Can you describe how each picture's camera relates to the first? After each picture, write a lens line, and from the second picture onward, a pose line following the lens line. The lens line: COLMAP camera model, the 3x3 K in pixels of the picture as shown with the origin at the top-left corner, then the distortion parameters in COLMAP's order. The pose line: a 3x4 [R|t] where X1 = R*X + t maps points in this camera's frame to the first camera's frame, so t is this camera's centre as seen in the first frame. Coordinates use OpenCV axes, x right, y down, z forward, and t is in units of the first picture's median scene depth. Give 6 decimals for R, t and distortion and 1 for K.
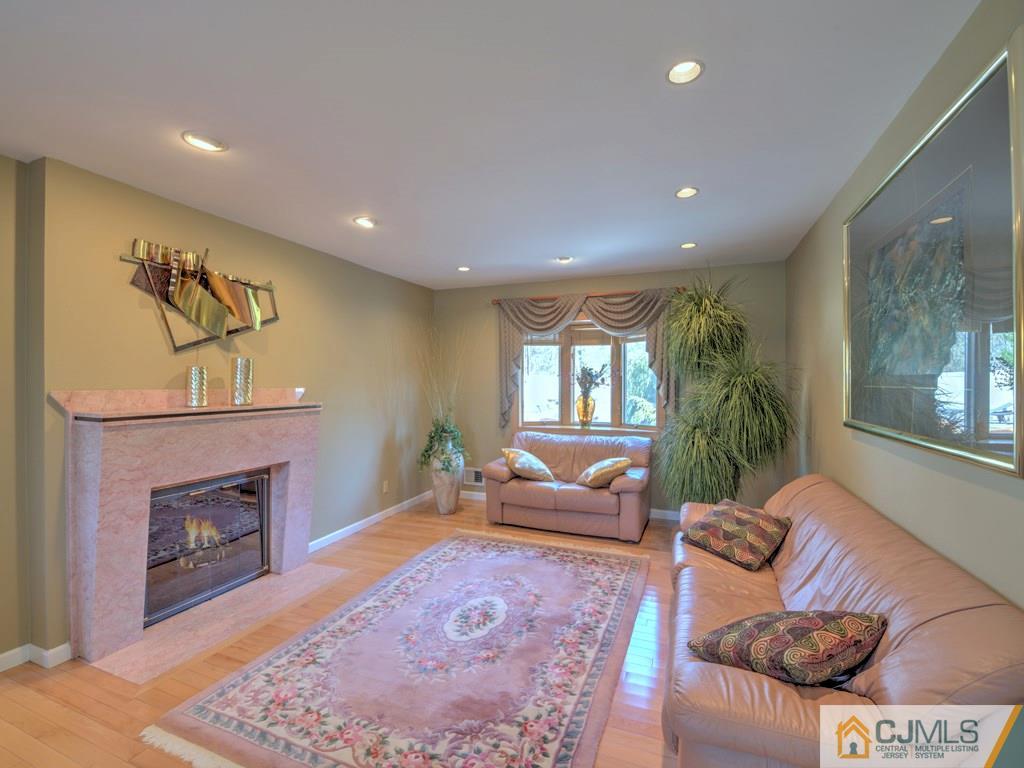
lens RADIAL K [[448.5, 0, 509.8], [0, 448.5, 384.5], [0, 0, 1]] dist [-0.006441, -0.004322]
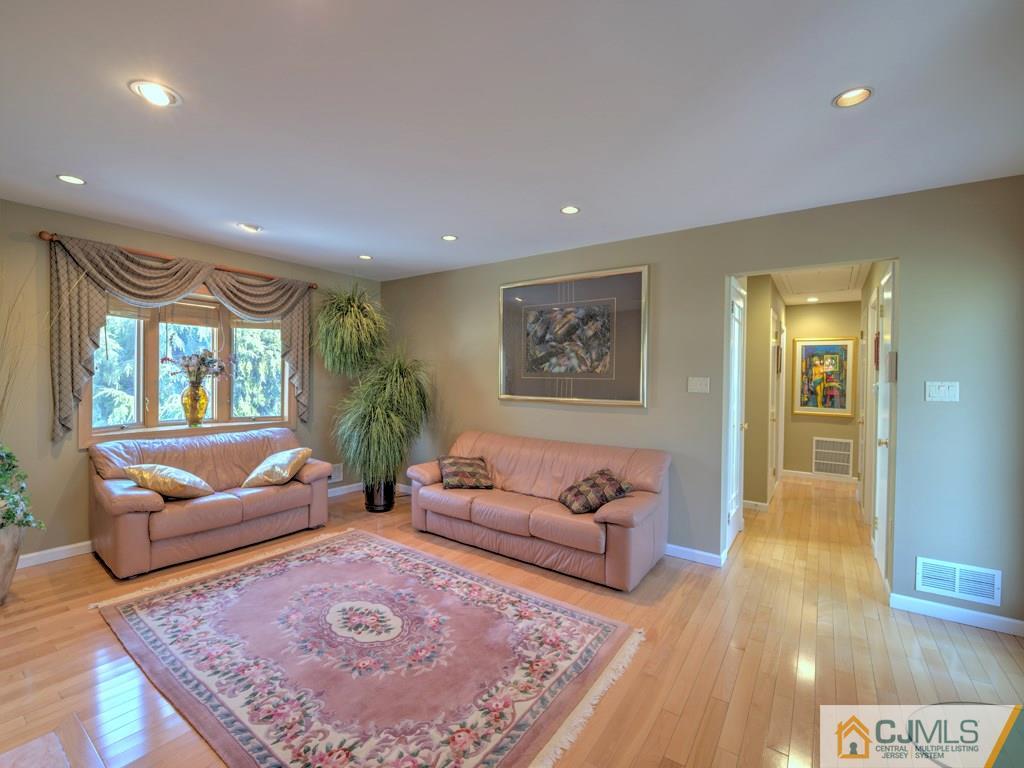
lens RADIAL K [[448.5, 0, 507.2], [0, 448.5, 382.1], [0, 0, 1]] dist [-0.006441, -0.004322]
pose [[0.239430, -0.009255, 0.970870, -0.770302], [-0.007542, 0.999907, 0.011391, 0.003494], [-0.970884, -0.010050, 0.239338, 0.409381]]
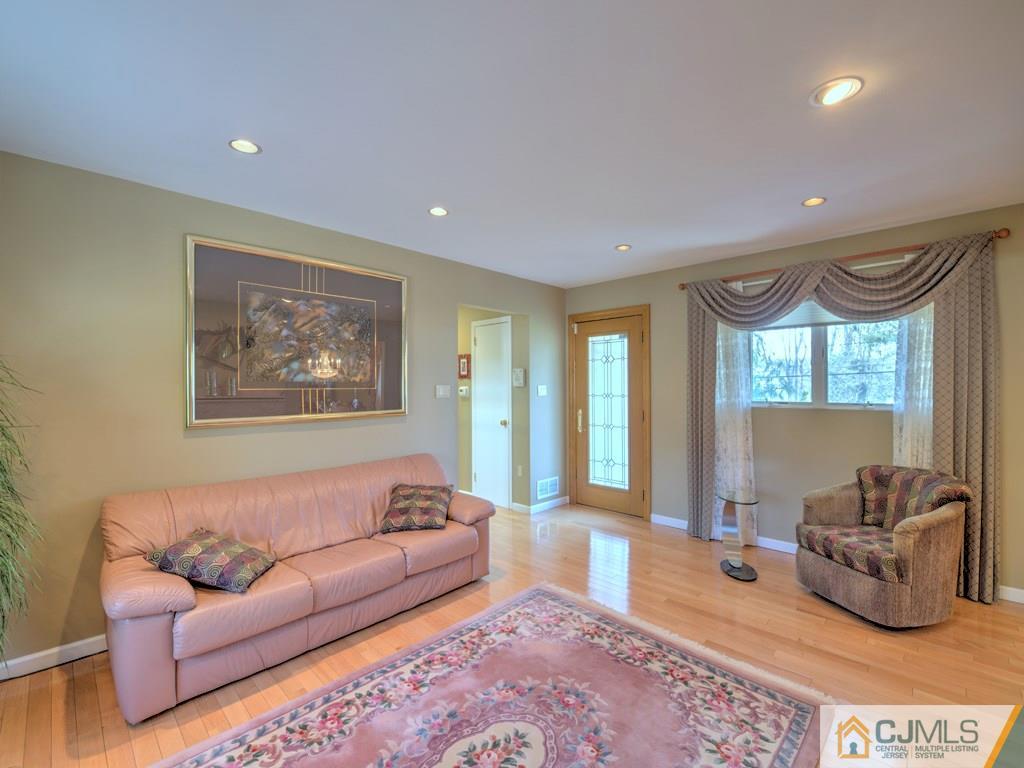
lens RADIAL K [[448.5, 0, 521.4], [0, 448.5, 383.4], [0, 0, 1]] dist [-0.006441, -0.004322]
pose [[-0.932765, 0.004511, 0.360456, -0.286867], [0.006372, 0.999972, 0.003977, -0.007562], [-0.360428, 0.006006, -0.932768, 1.306964]]
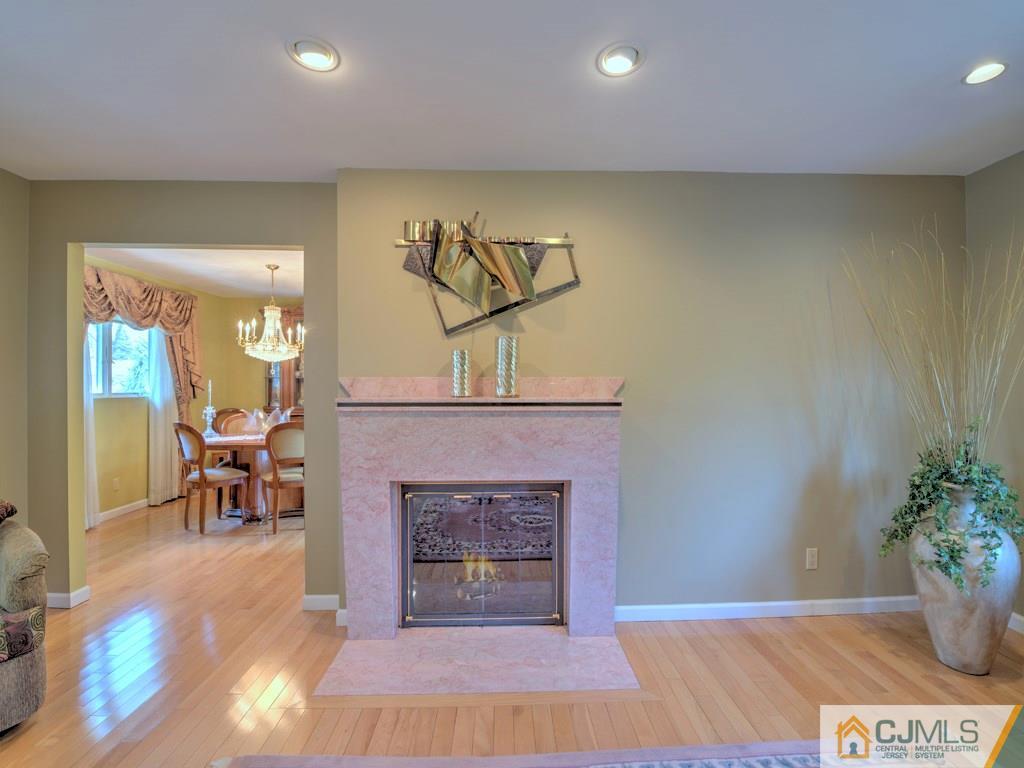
lens RADIAL K [[448.5, 0, 494.1], [0, 448.5, 384.5], [0, 0, 1]] dist [-0.006441, -0.004322]
pose [[0.401207, -0.000427, -0.915987, 0.106090], [-0.003352, 0.999993, -0.001935, 0.024641], [0.915981, 0.003846, 0.401202, 0.637943]]
